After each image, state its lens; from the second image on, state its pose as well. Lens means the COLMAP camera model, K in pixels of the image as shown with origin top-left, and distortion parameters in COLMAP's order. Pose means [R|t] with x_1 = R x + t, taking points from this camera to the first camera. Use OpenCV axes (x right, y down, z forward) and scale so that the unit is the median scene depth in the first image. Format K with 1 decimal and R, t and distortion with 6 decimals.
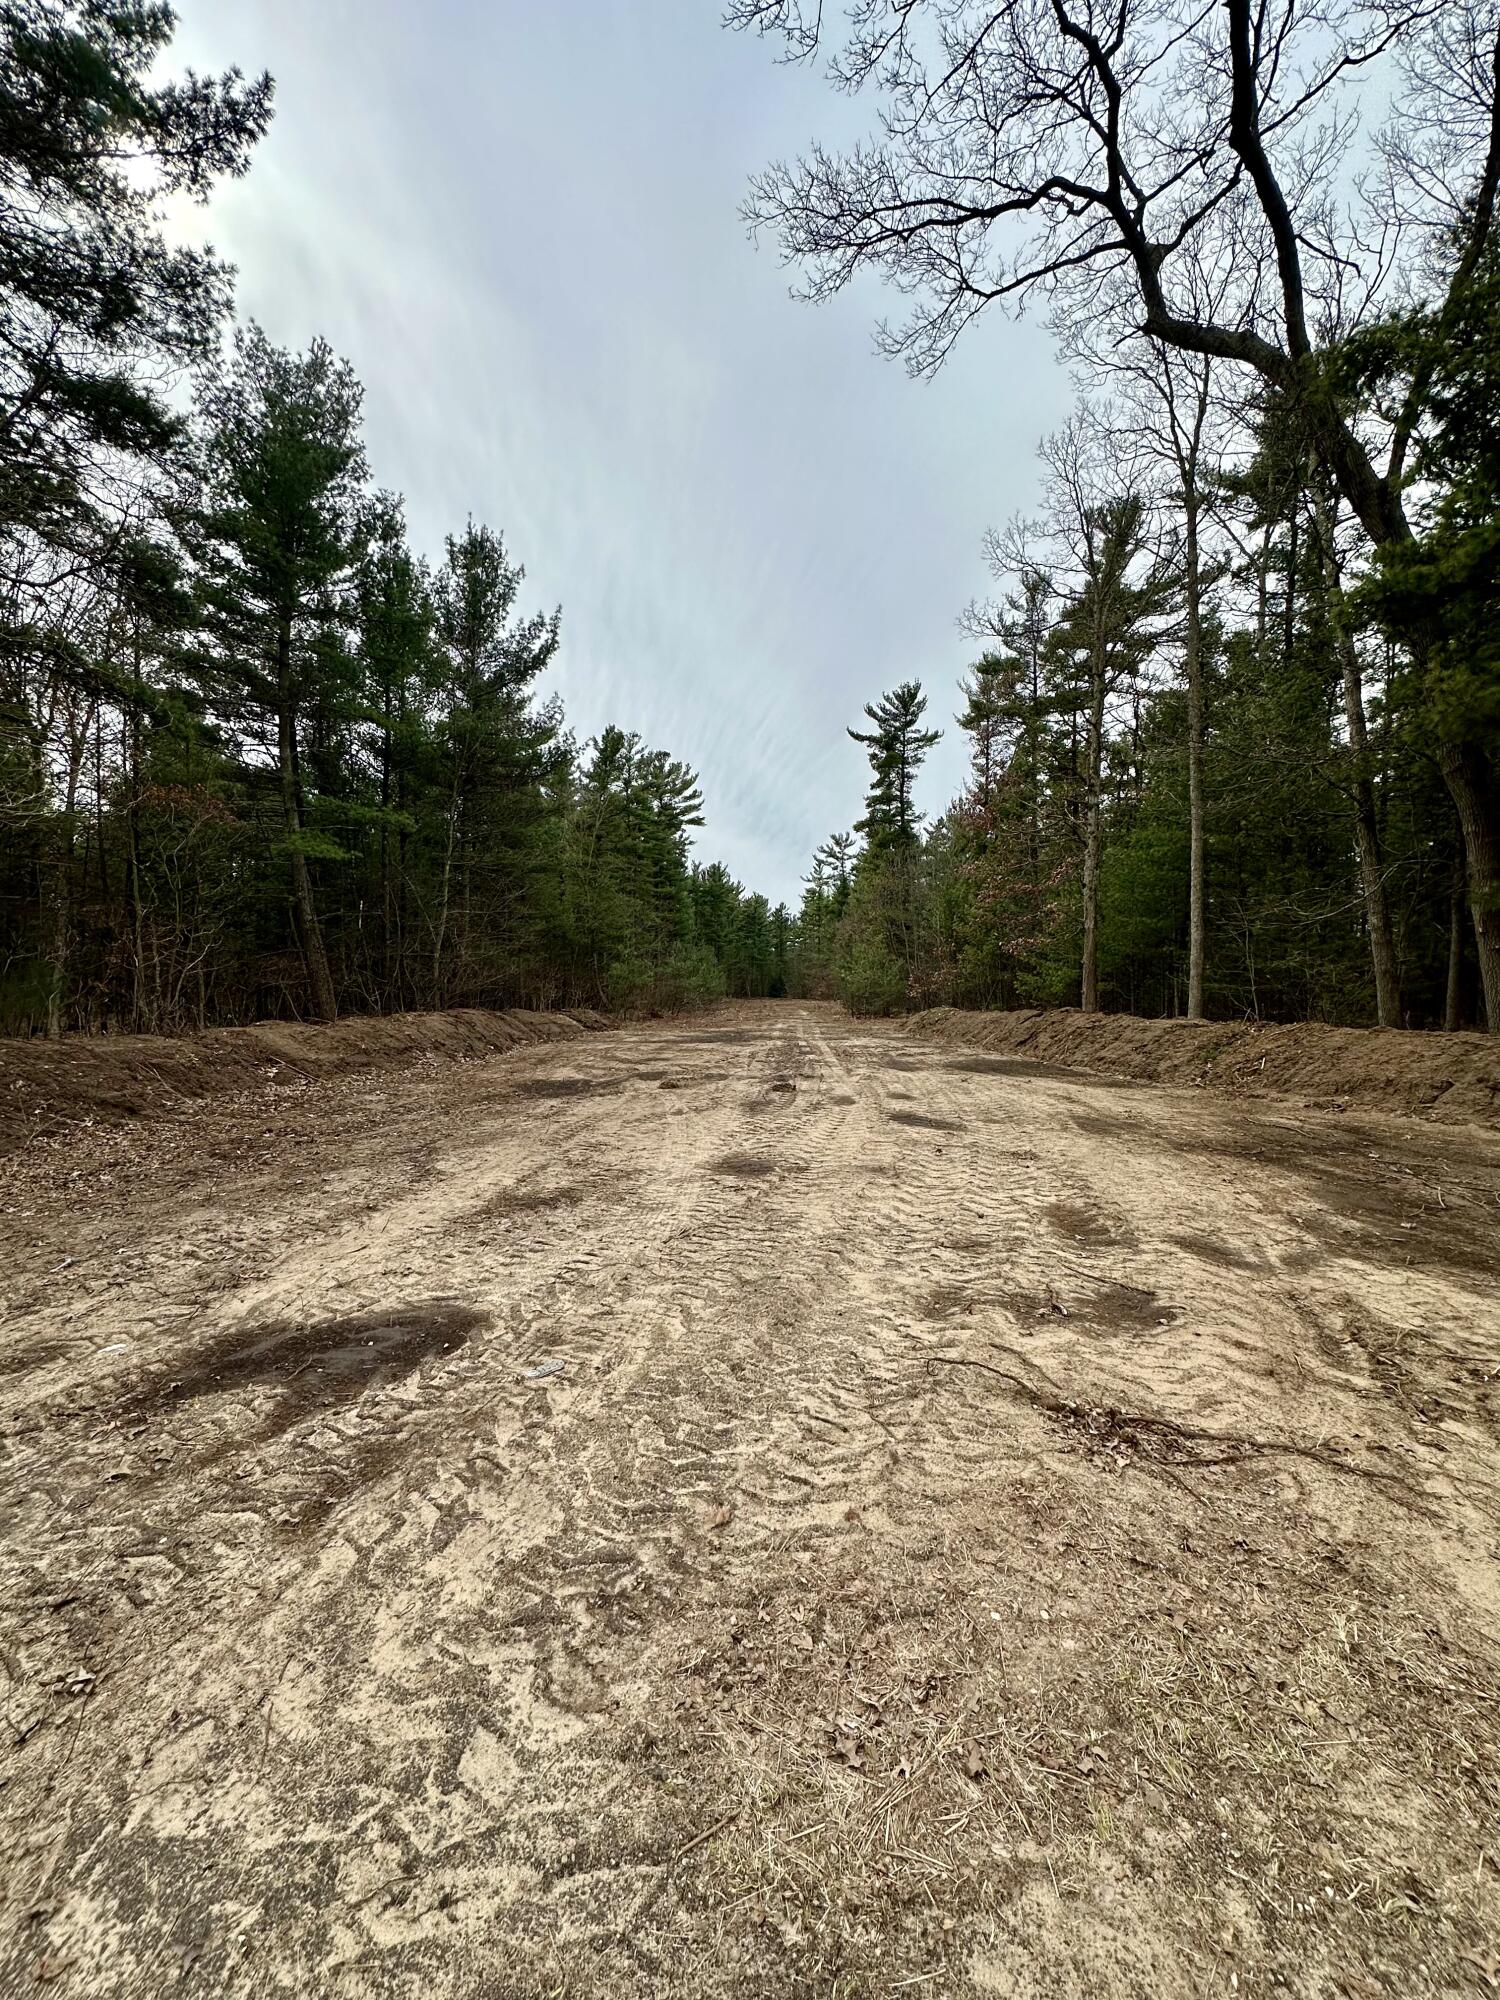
lens RADIAL K [[783.7, 0, 758.1], [0, 783.7, 1005.0], [0, 0, 1]] dist [-0.002557, 0.000645]
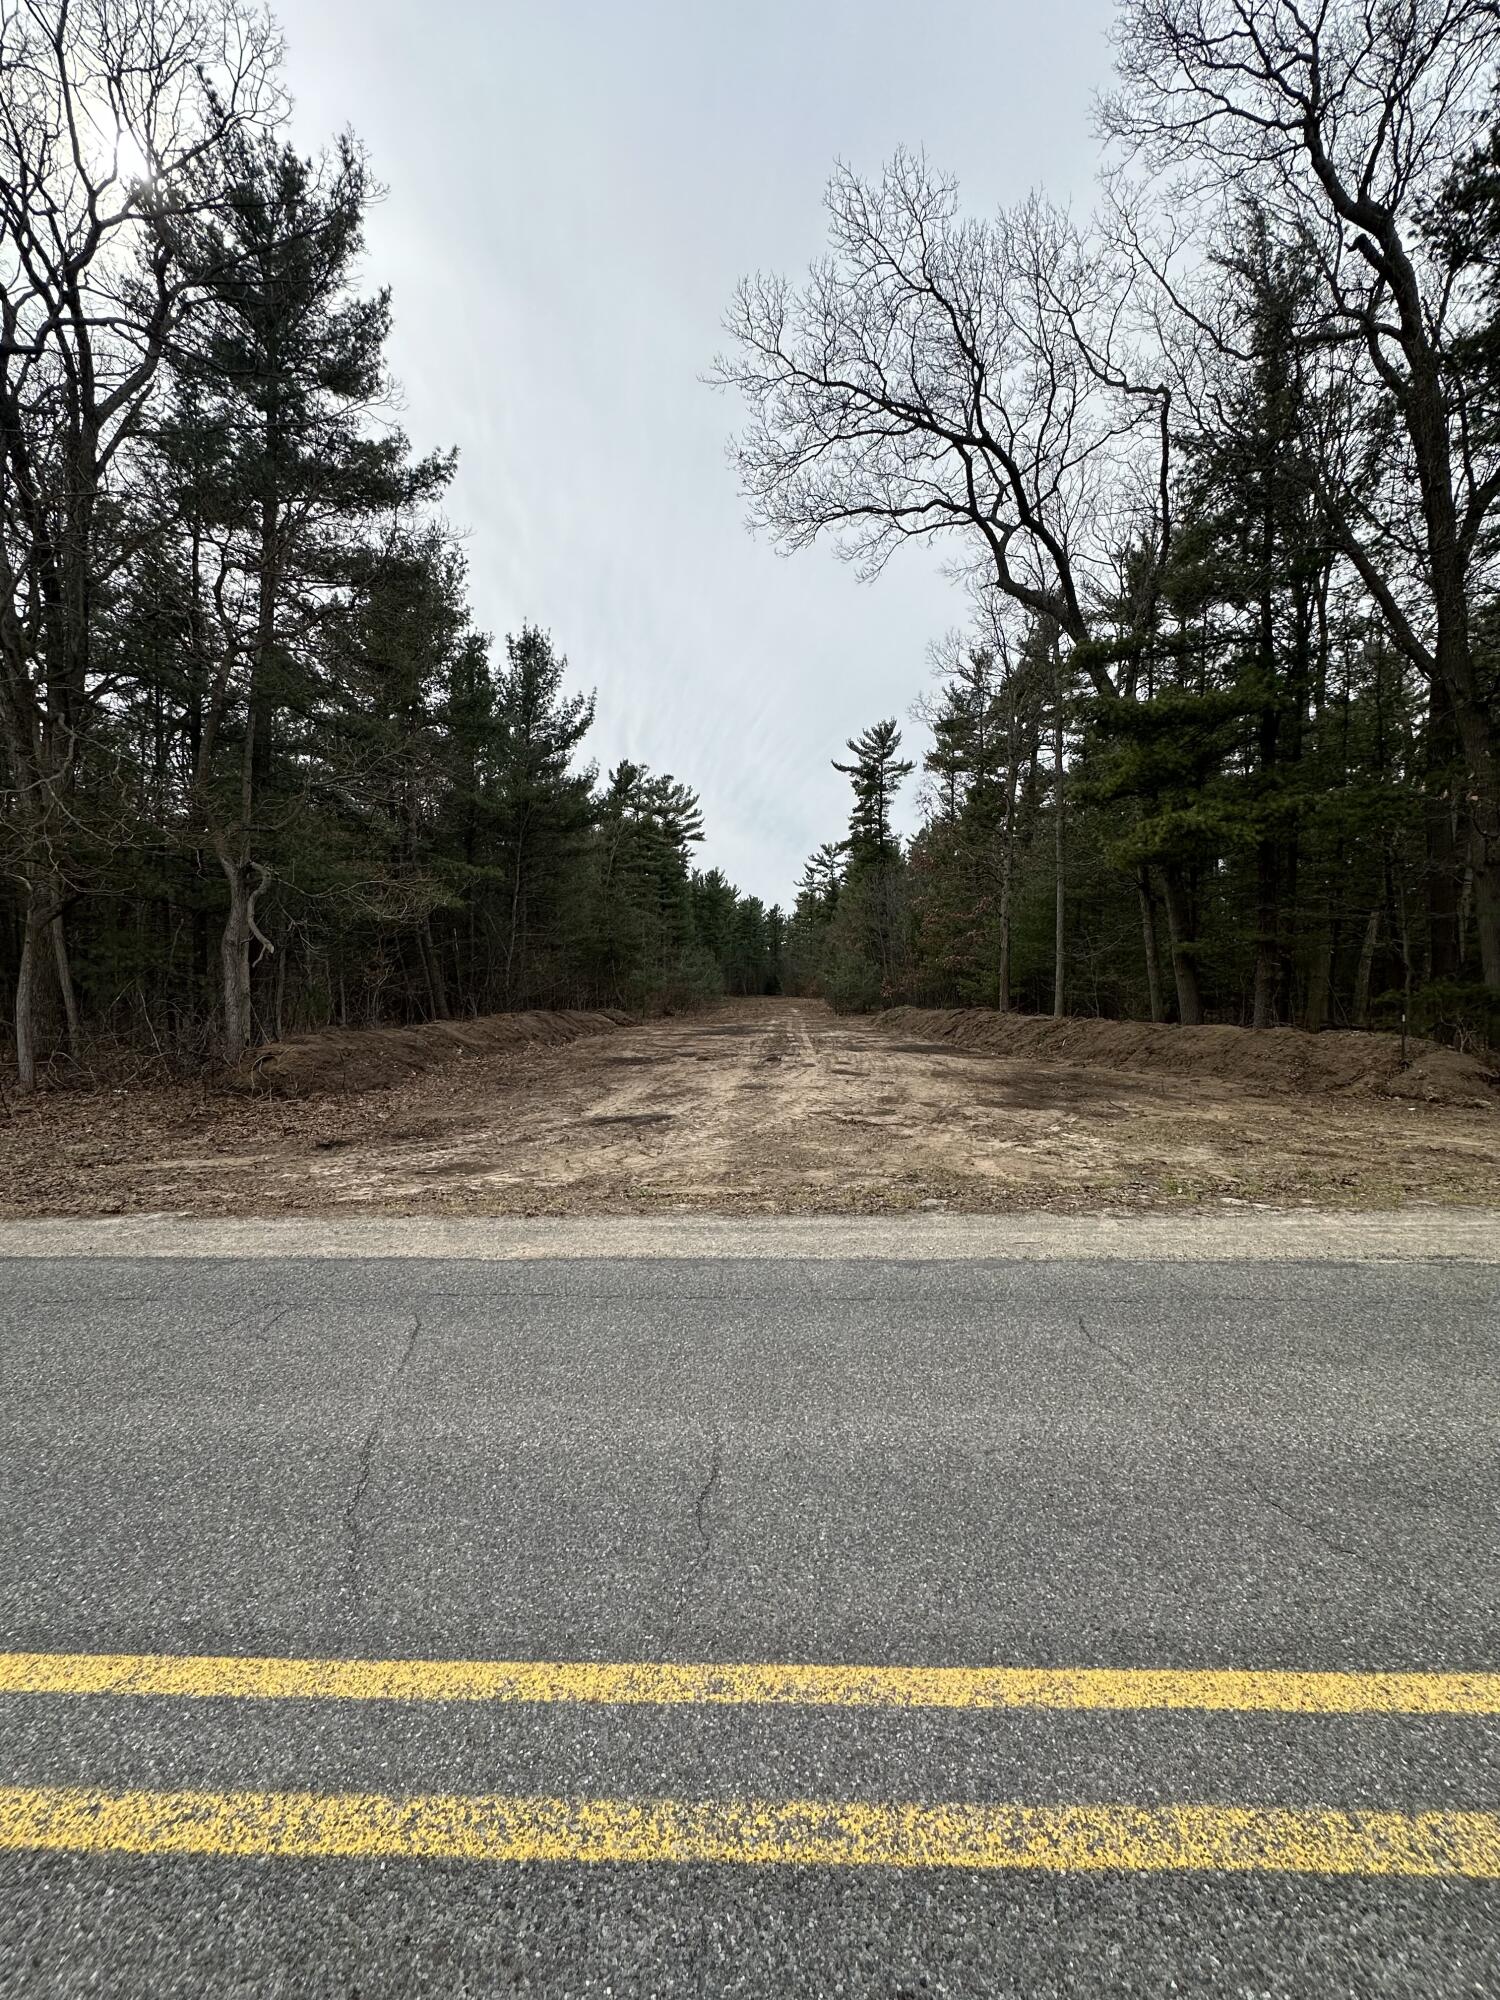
lens RADIAL K [[783.7, 0, 769.2], [0, 783.7, 1009.0], [0, 0, 1]] dist [-0.002557, 0.000645]
pose [[0.999784, -0.005664, 0.019988, -0.003326], [0.005477, 0.999941, 0.009398, -0.005483], [-0.020040, -0.009287, 0.999756, -0.244096]]
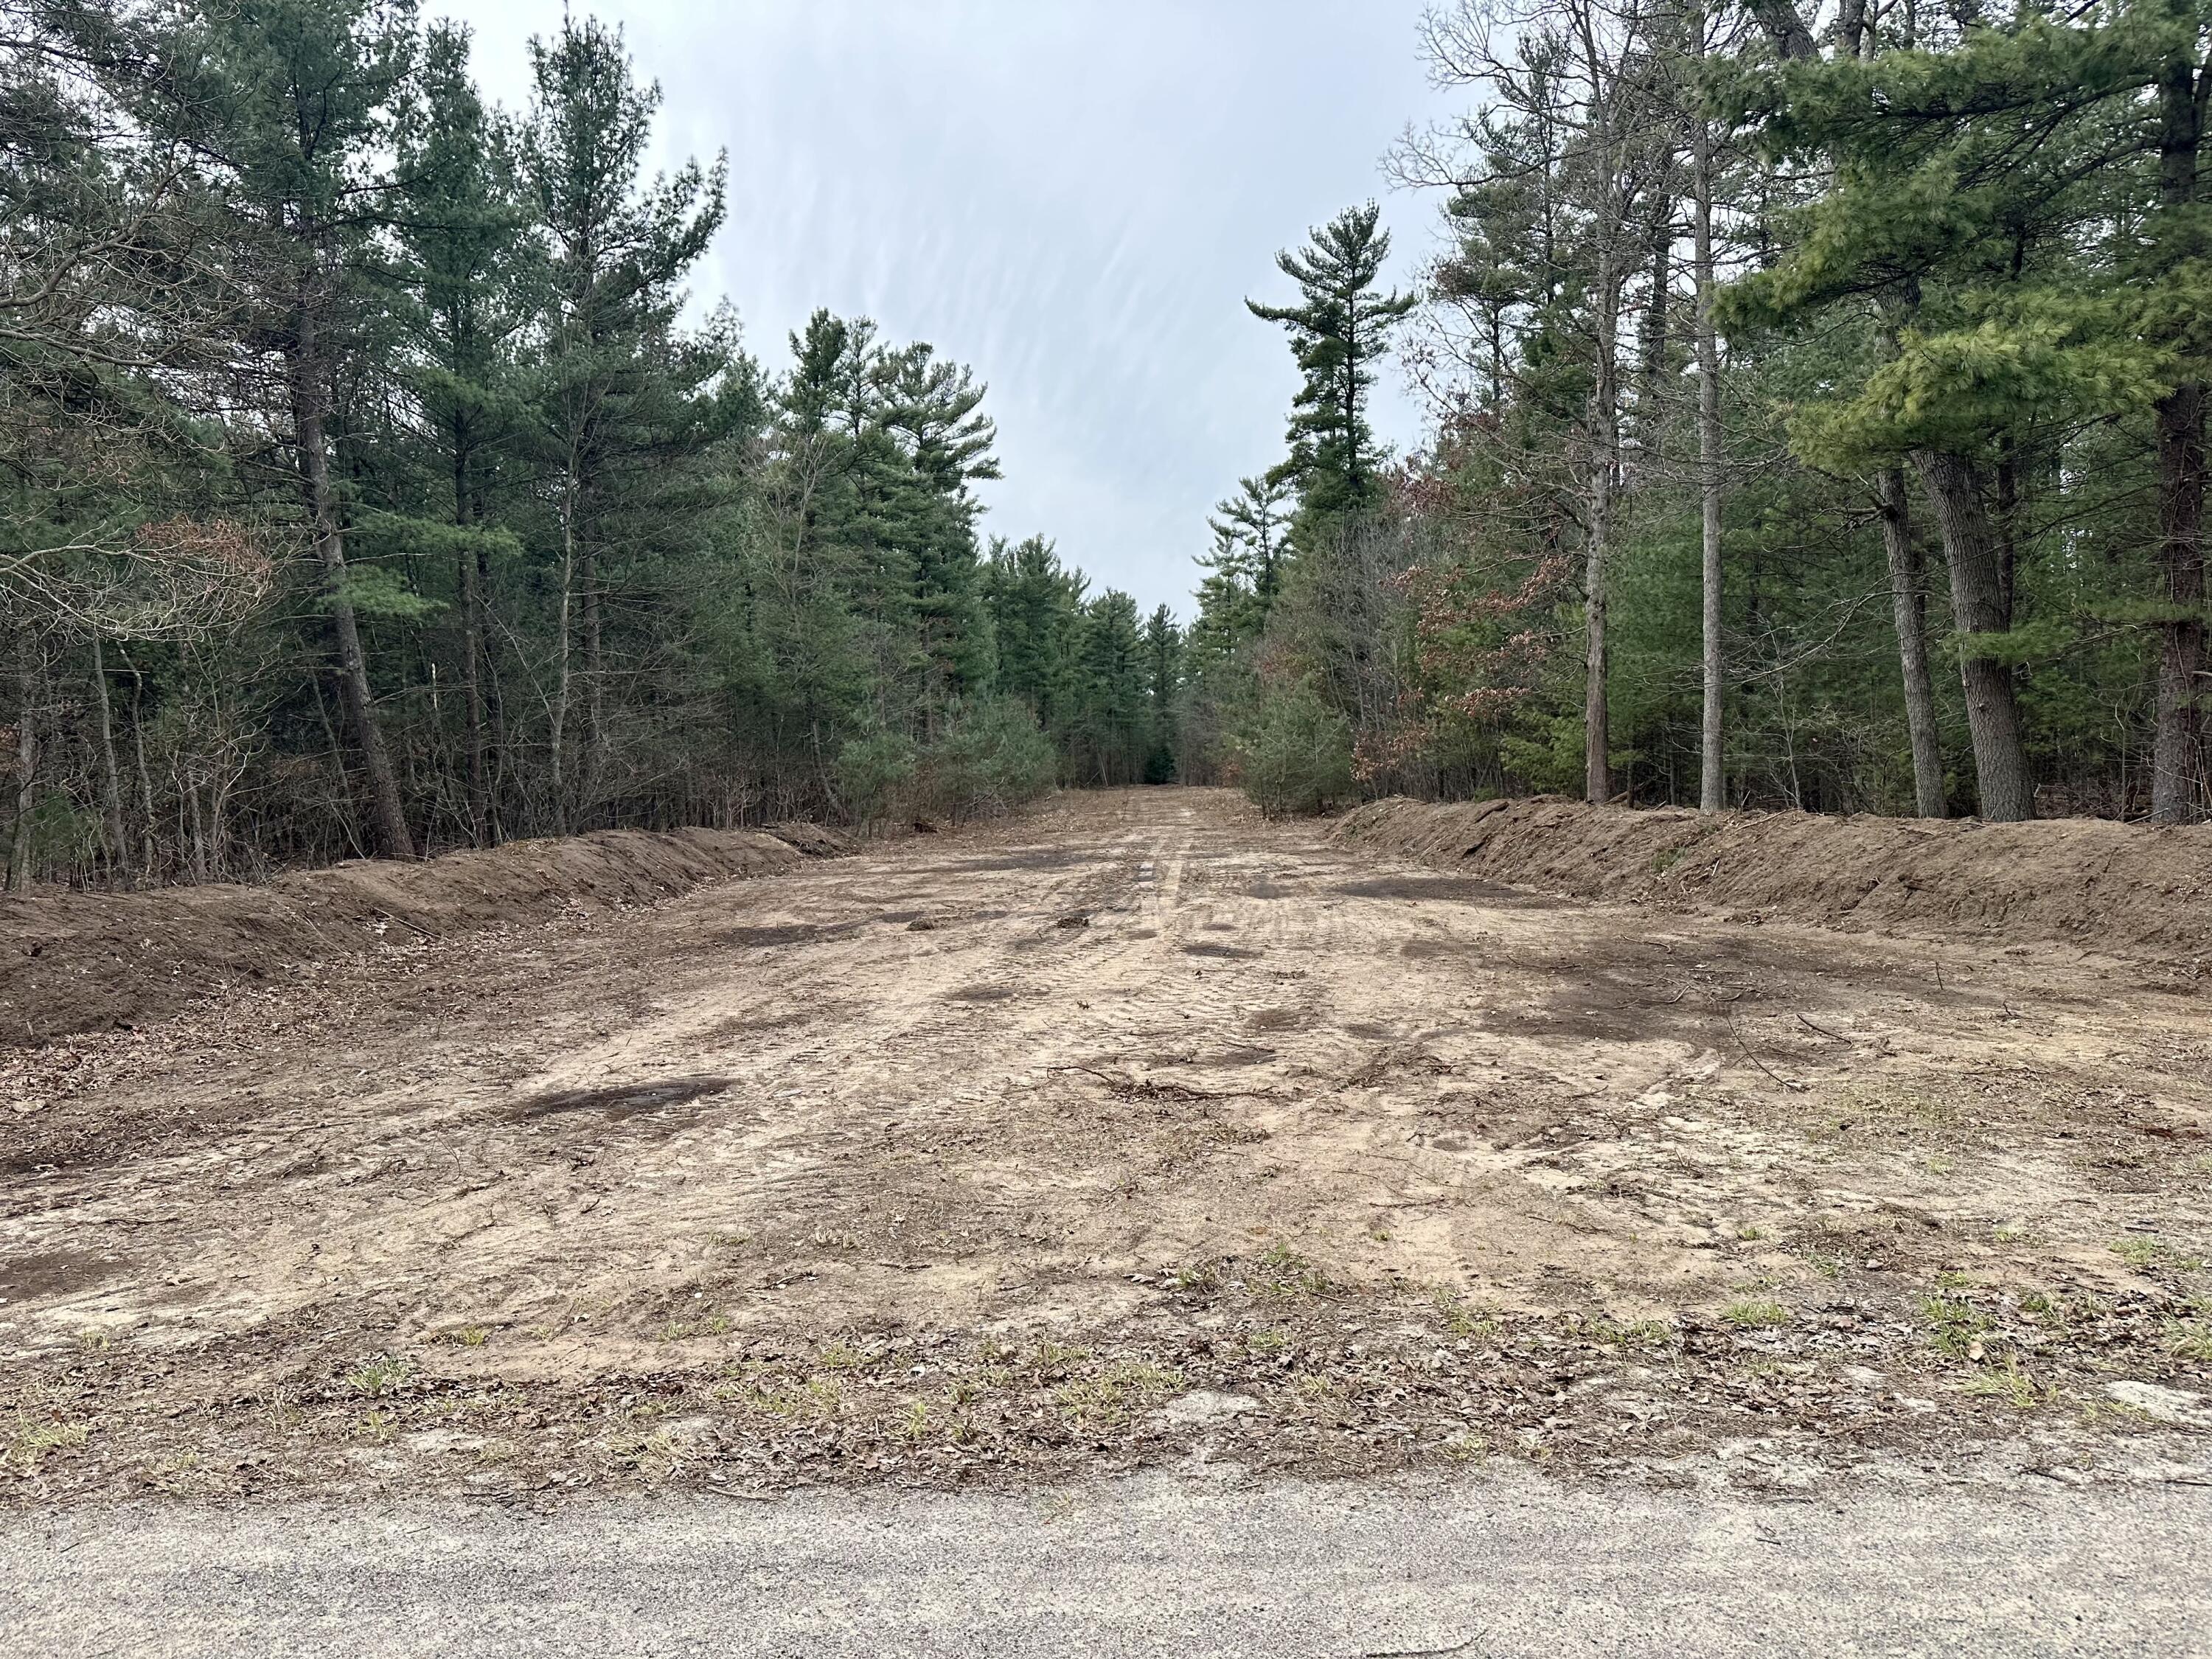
lens RADIAL K [[1513.7, 0, 1125.0], [0, 1513.7, 869.6], [0, 0, 1]] dist [0.052252, -0.058579]
pose [[0.999300, -0.036530, -0.008107, 0.037361], [0.036873, 0.998206, 0.047163, -0.004622], [0.006370, -0.047429, 0.998854, -0.171487]]
